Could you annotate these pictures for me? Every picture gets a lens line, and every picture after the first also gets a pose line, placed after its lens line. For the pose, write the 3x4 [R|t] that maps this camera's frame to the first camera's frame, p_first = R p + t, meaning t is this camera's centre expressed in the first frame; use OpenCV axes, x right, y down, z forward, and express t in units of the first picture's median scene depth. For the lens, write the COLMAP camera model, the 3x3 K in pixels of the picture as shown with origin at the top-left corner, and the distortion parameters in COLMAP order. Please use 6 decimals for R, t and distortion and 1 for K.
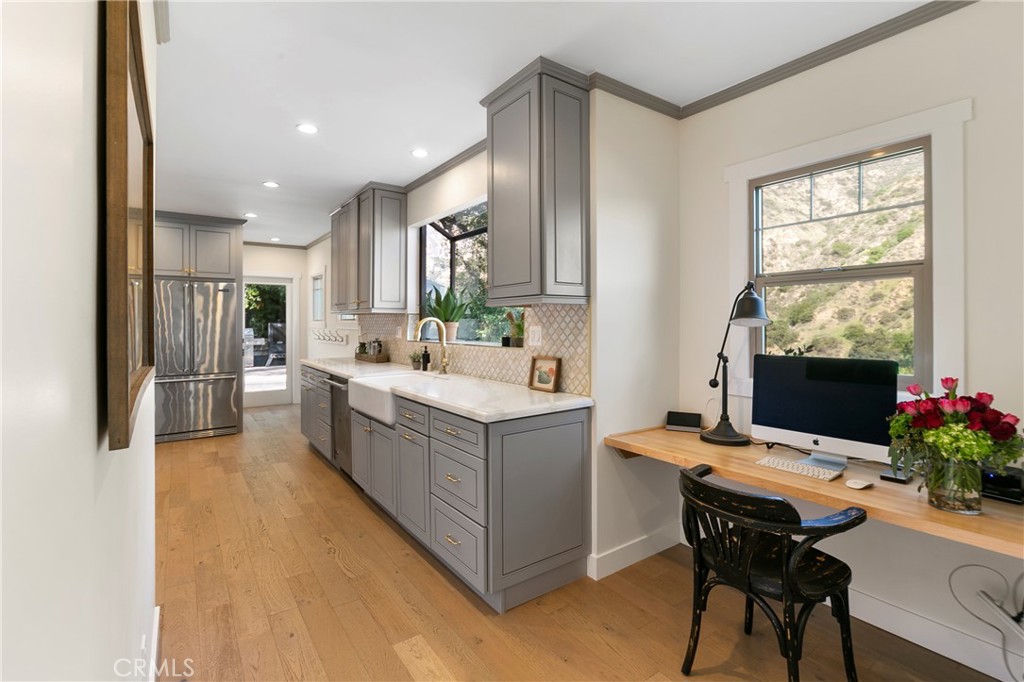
lens RADIAL K [[477.1, 0, 514.7], [0, 477.1, 329.4], [0, 0, 1]] dist [-0.003177, -0.000574]
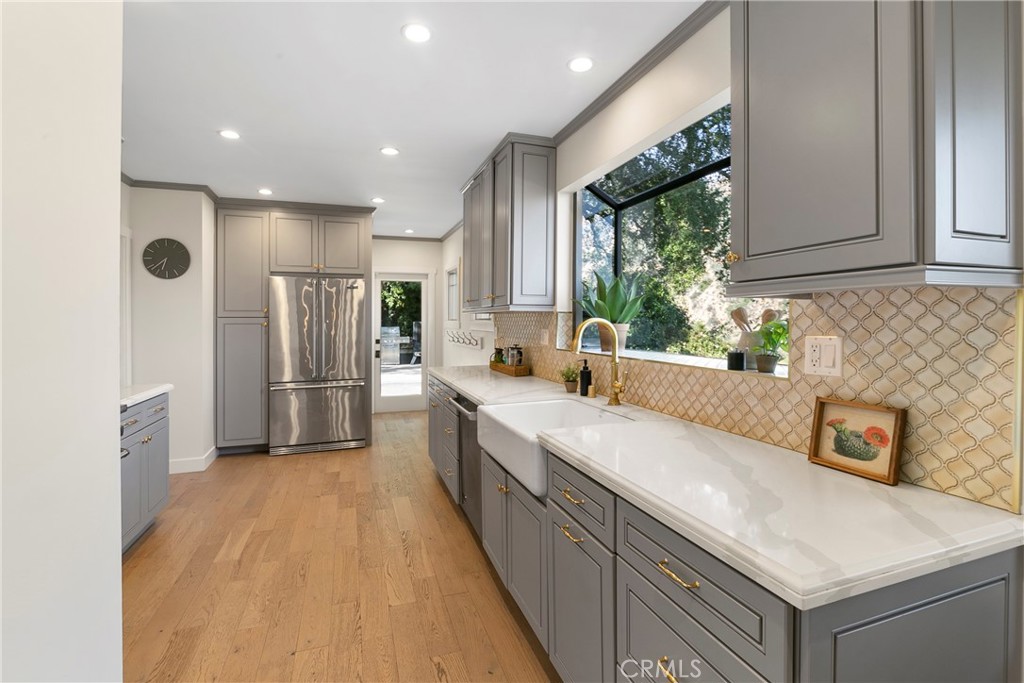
lens RADIAL K [[485.9, 0, 512.7], [0, 485.9, 327.4], [0, 0, 1]] dist [-0.003271, -0.000628]
pose [[0.958933, 0.002077, -0.283626, -0.079472], [-0.001727, 0.999997, 0.001483, -0.010325], [0.283629, -0.000932, 0.958934, 0.272248]]
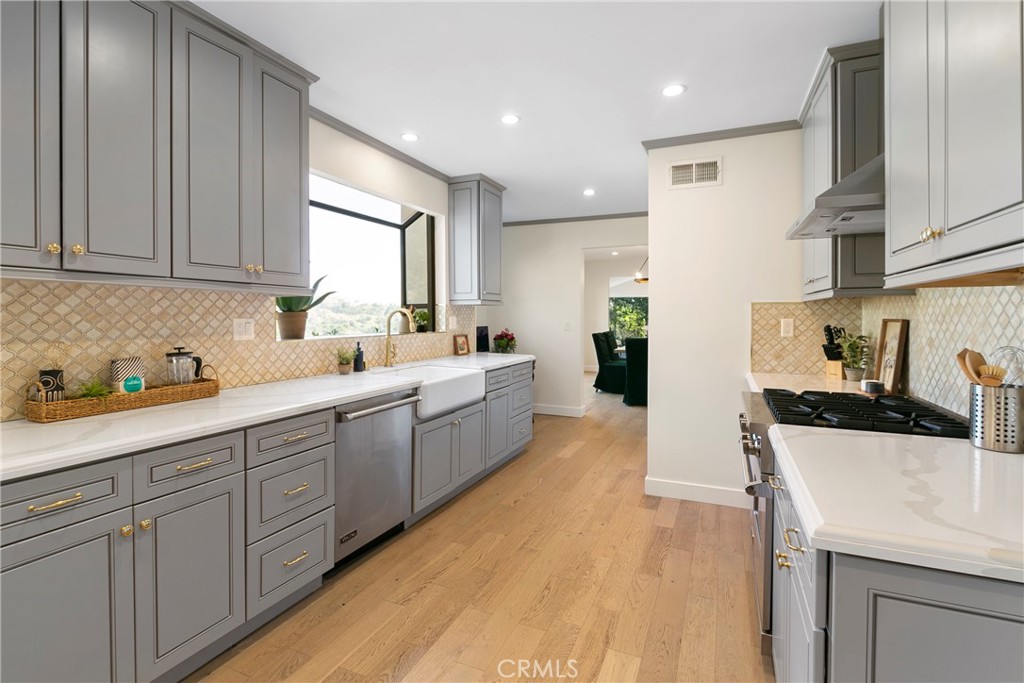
lens RADIAL K [[477.1, 0, 514.7], [0, 477.1, 329.9], [0, 0, 1]] dist [-0.003177, -0.000574]
pose [[-0.516940, -0.025047, 0.855655, -0.914308], [0.008367, 0.999376, 0.034309, -0.009971], [-0.855981, 0.024895, -0.516408, 1.060165]]
